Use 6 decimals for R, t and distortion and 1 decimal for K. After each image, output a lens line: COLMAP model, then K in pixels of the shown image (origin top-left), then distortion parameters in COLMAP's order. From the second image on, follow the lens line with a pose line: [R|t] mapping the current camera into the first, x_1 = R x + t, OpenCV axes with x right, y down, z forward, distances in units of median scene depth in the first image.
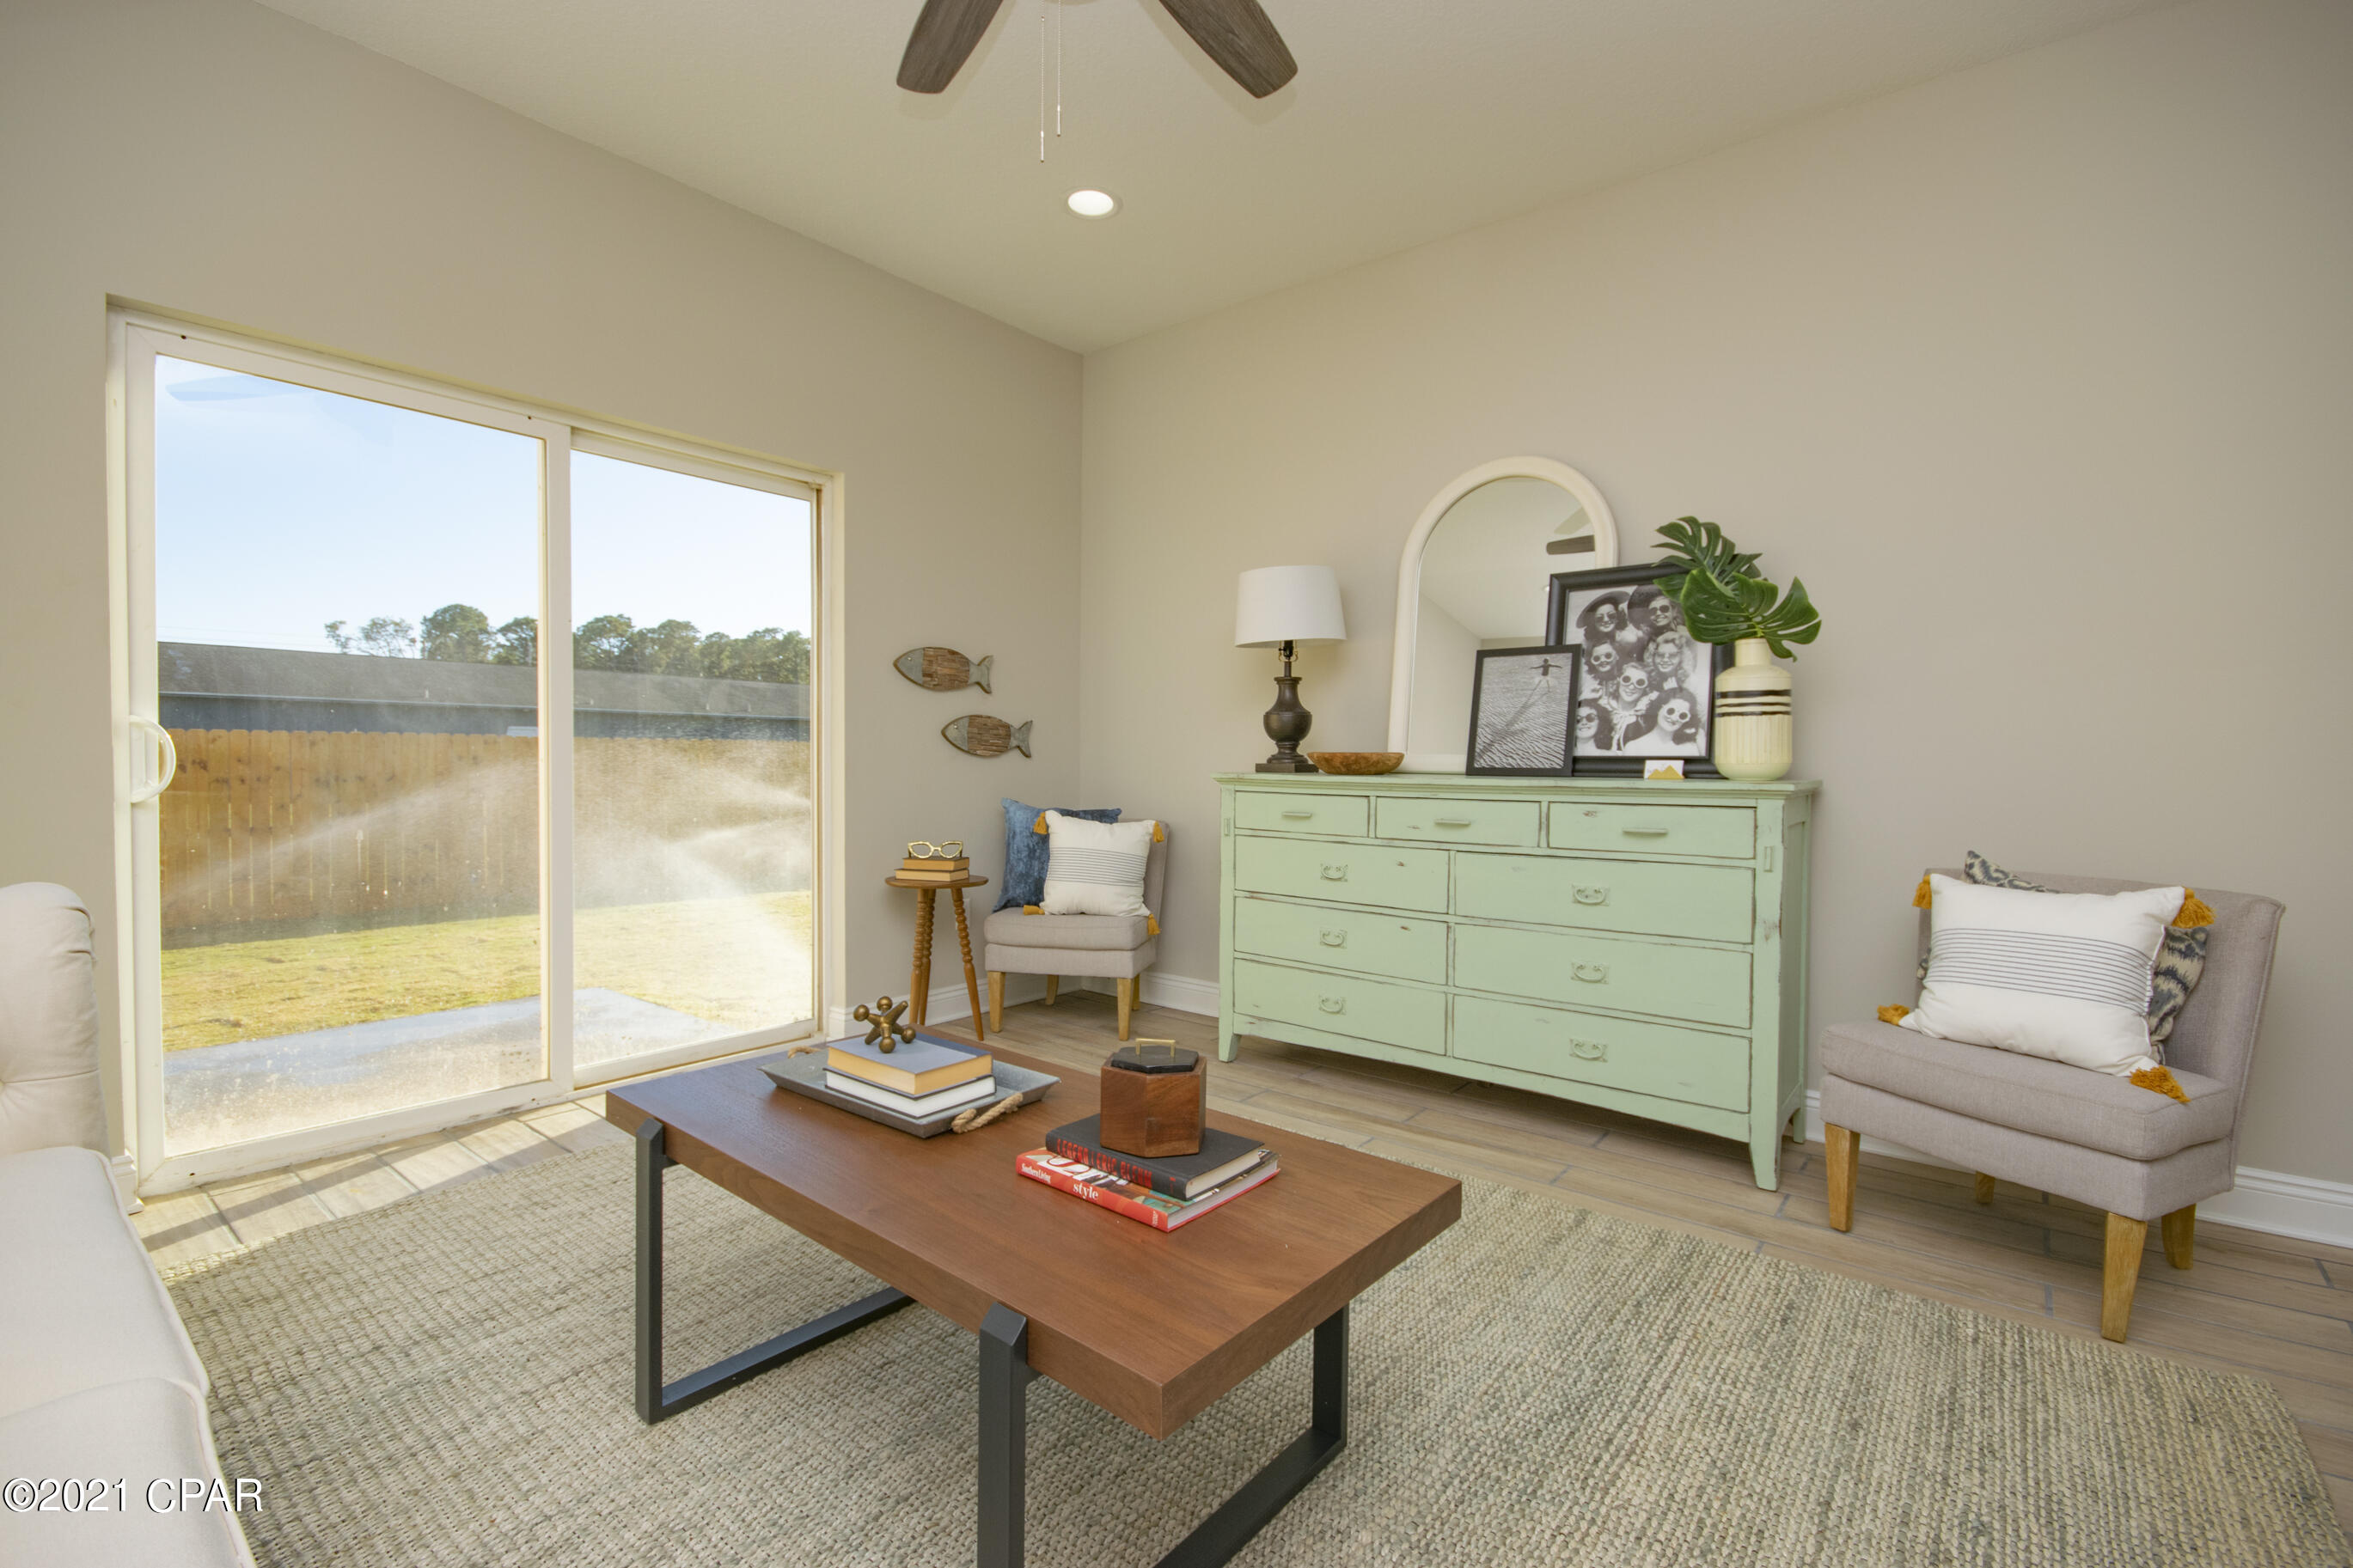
lens RADIAL K [[1040.5, 0, 1170.7], [0, 1040.5, 779.3], [0, 0, 1]] dist [0.004469, -0.007867]
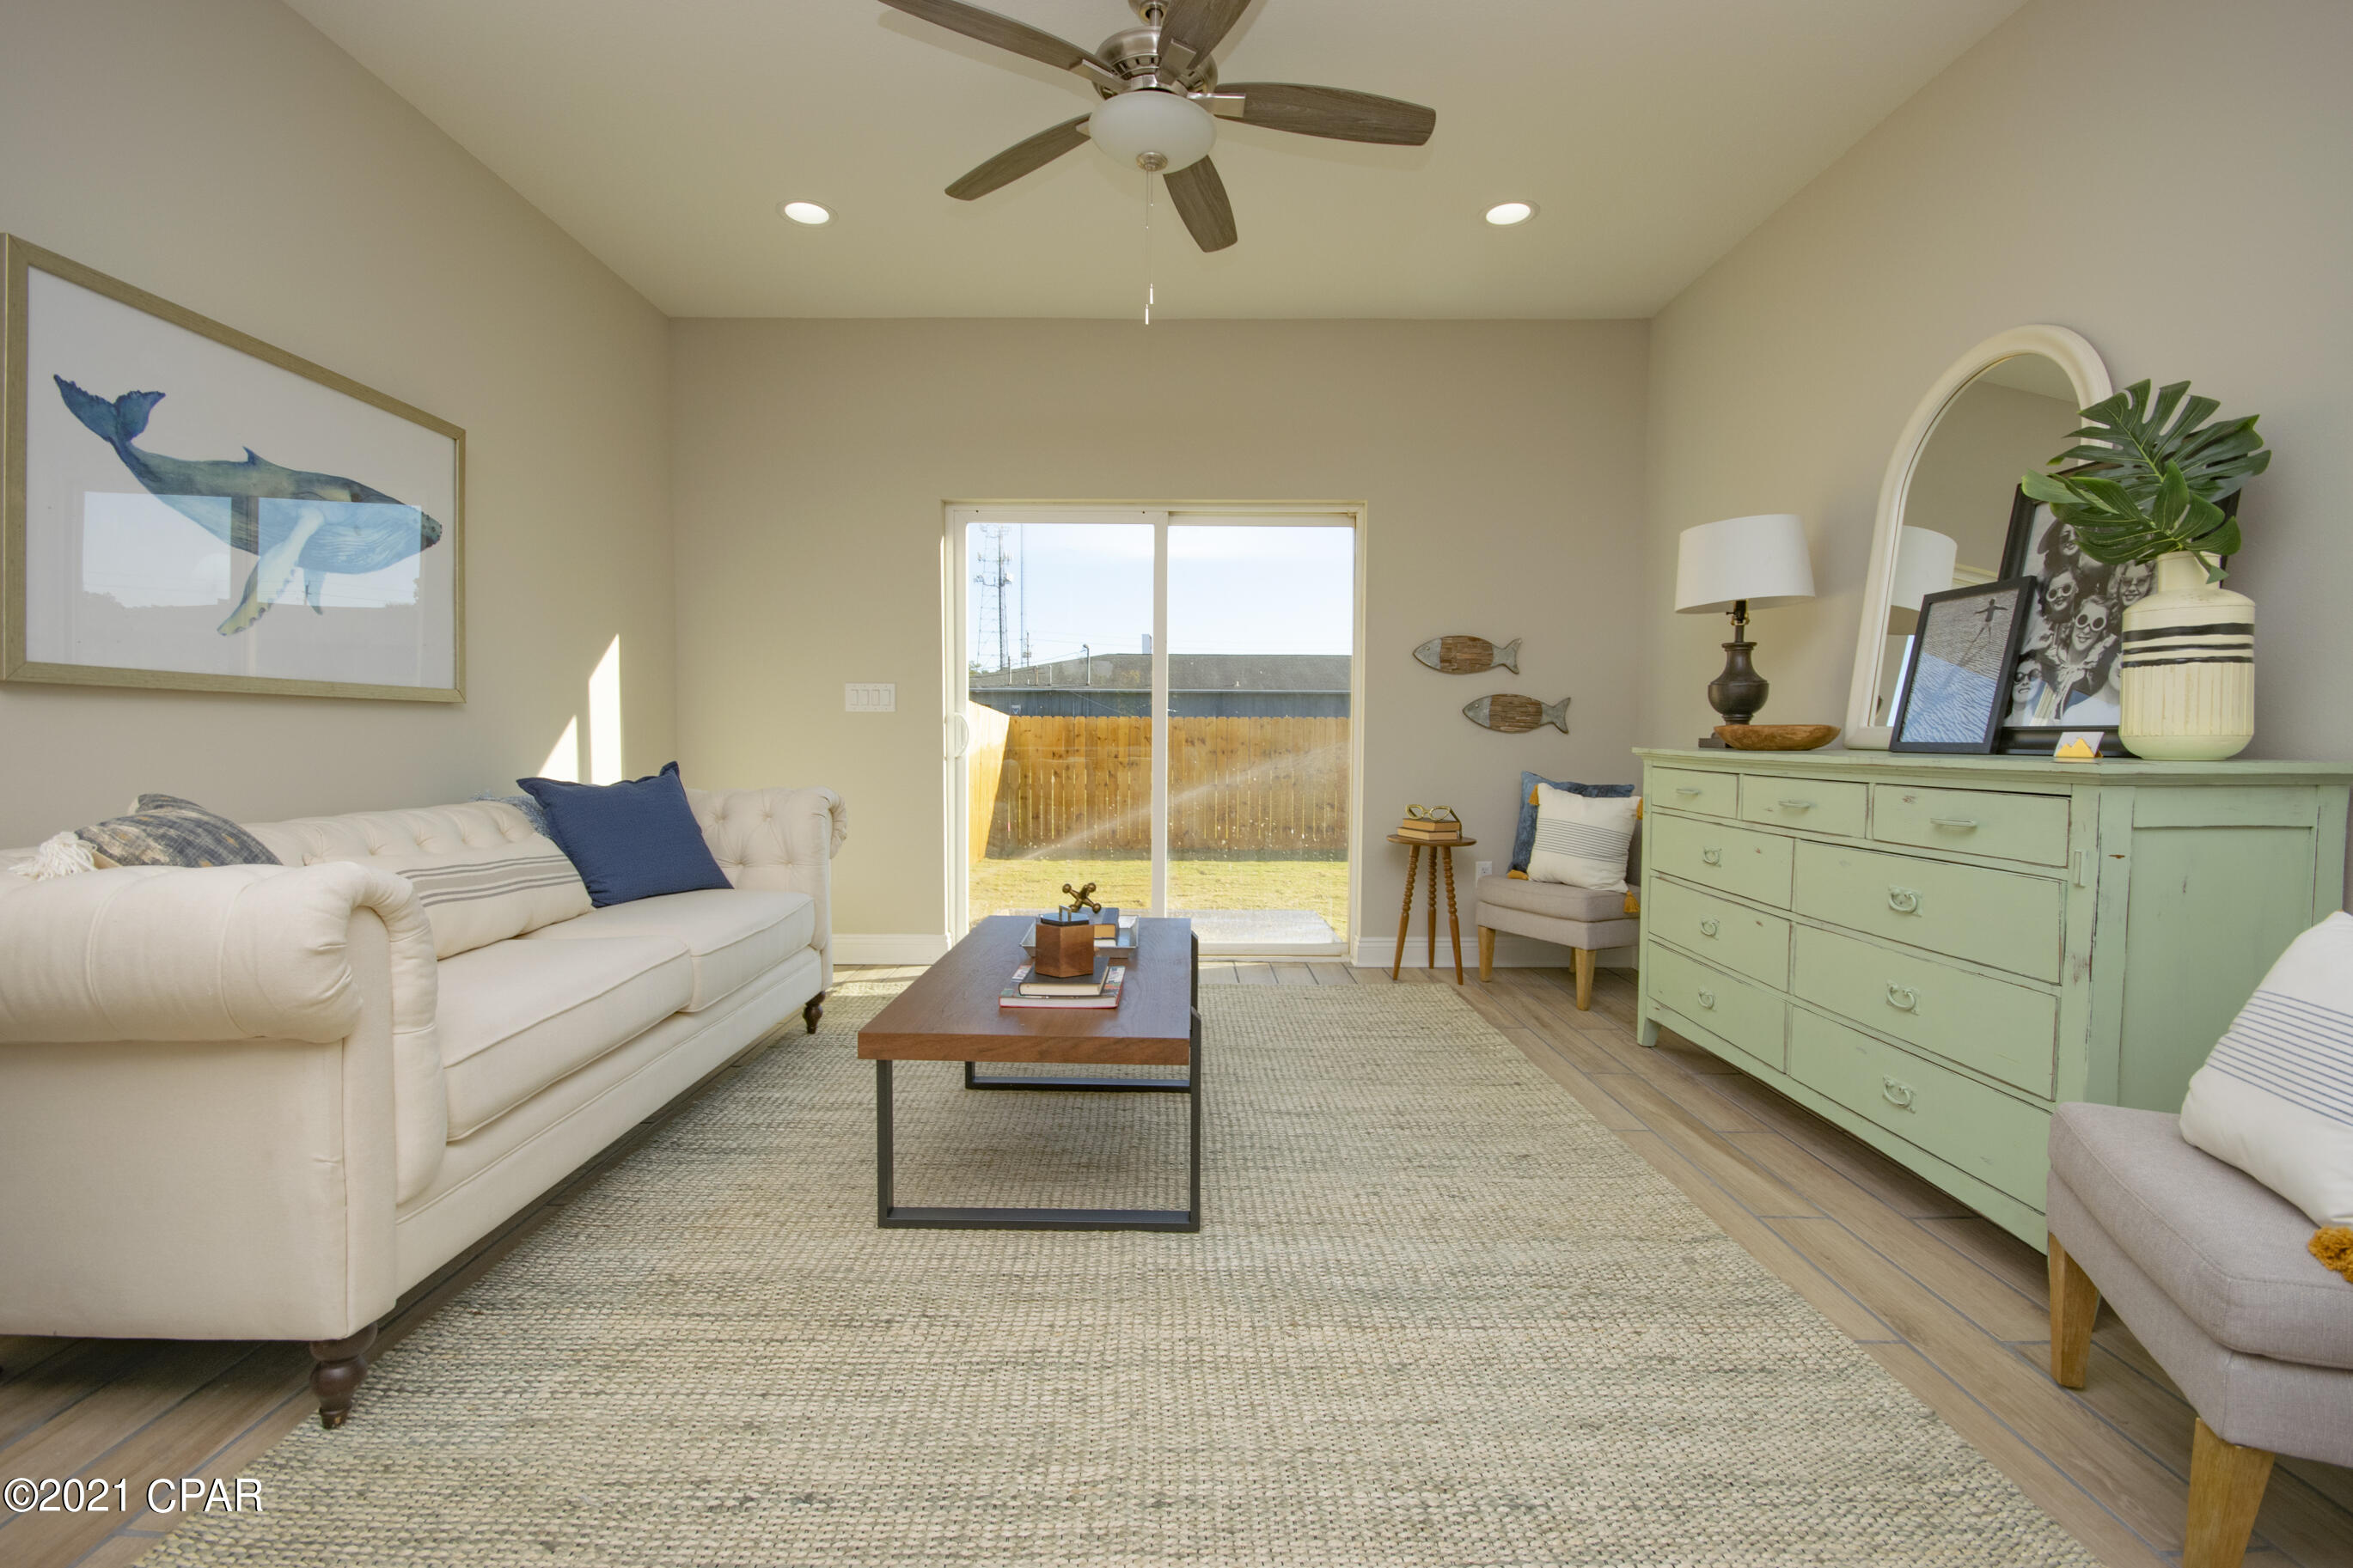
lens RADIAL K [[1037.9, 0, 1176.6], [0, 1037.9, 791.6], [0, 0, 1]] dist [0.013496, -0.017828]
pose [[0.636487, 0.038736, -0.770314, 0.581936], [-0.014350, 0.999160, 0.038387, 0.004049], [0.771154, -0.013379, 0.636509, 0.056791]]
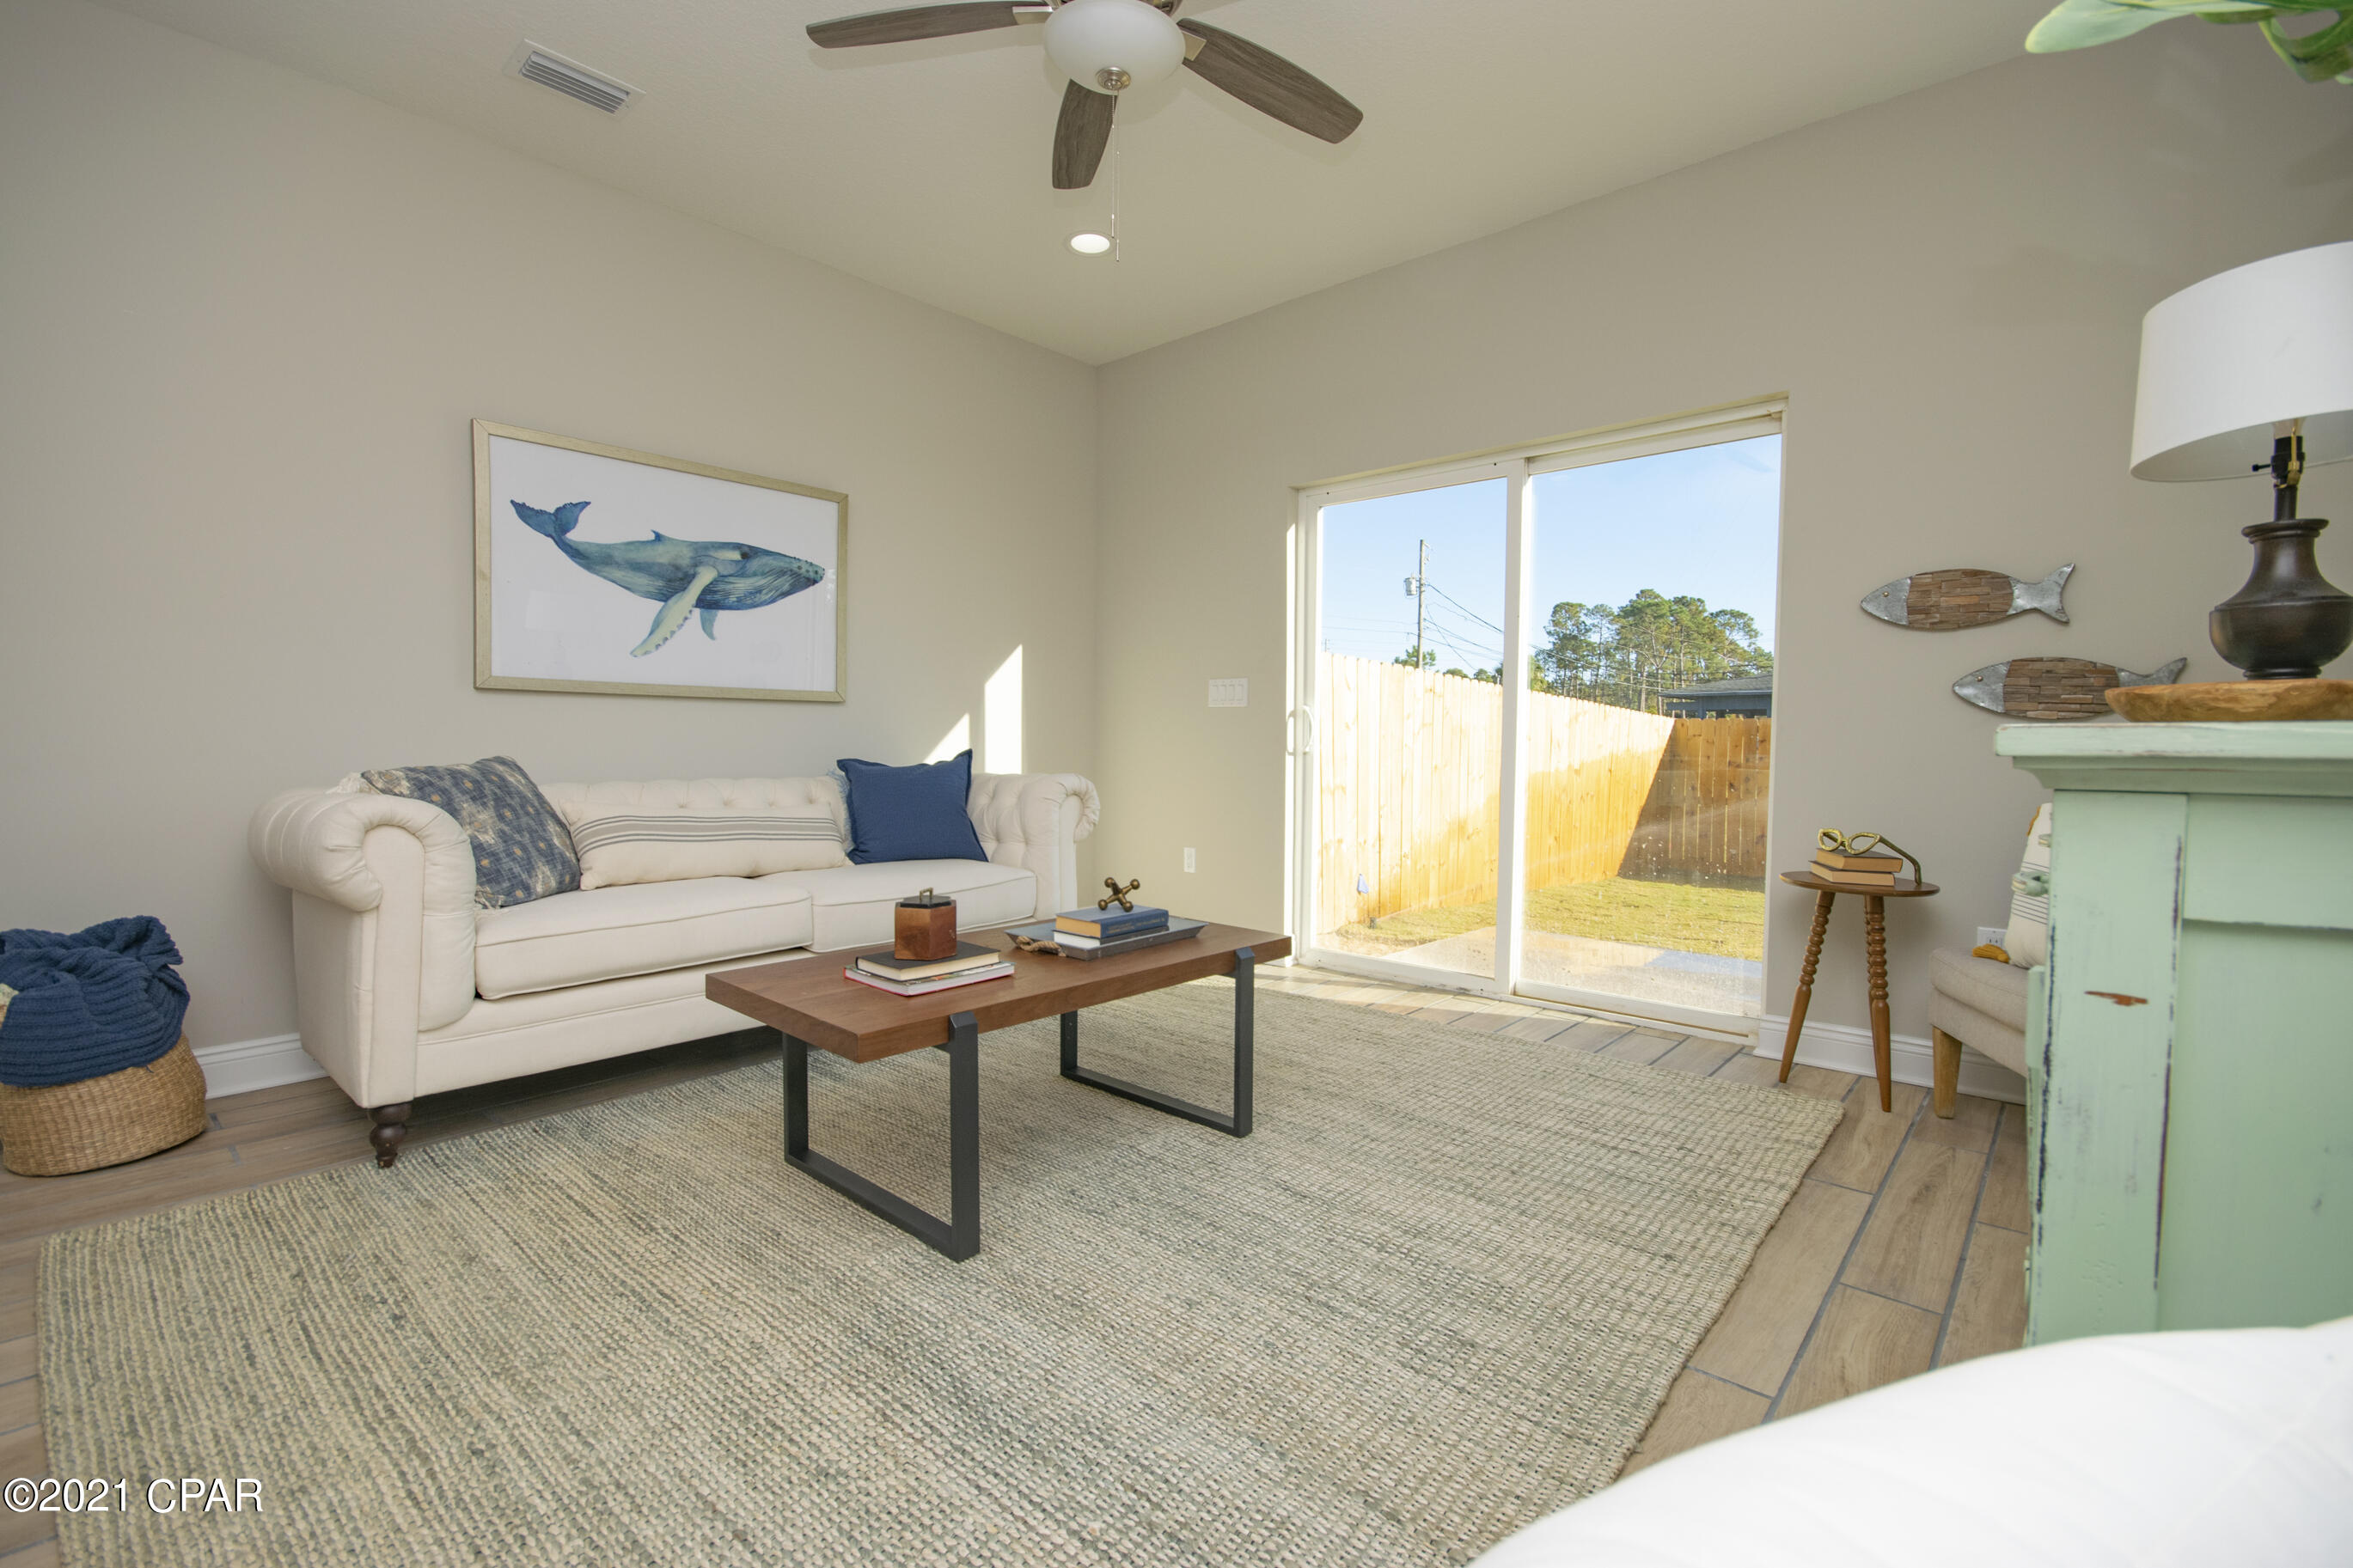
lens RADIAL K [[1040.5, 0, 1170.7], [0, 1040.5, 779.3], [0, 0, 1]] dist [0.004469, -0.007867]
pose [[-0.043652, 0.032516, -0.998518, 0.673323], [-0.025729, 0.999102, 0.033660, 0.010295], [0.998715, 0.027160, -0.042776, 0.632474]]
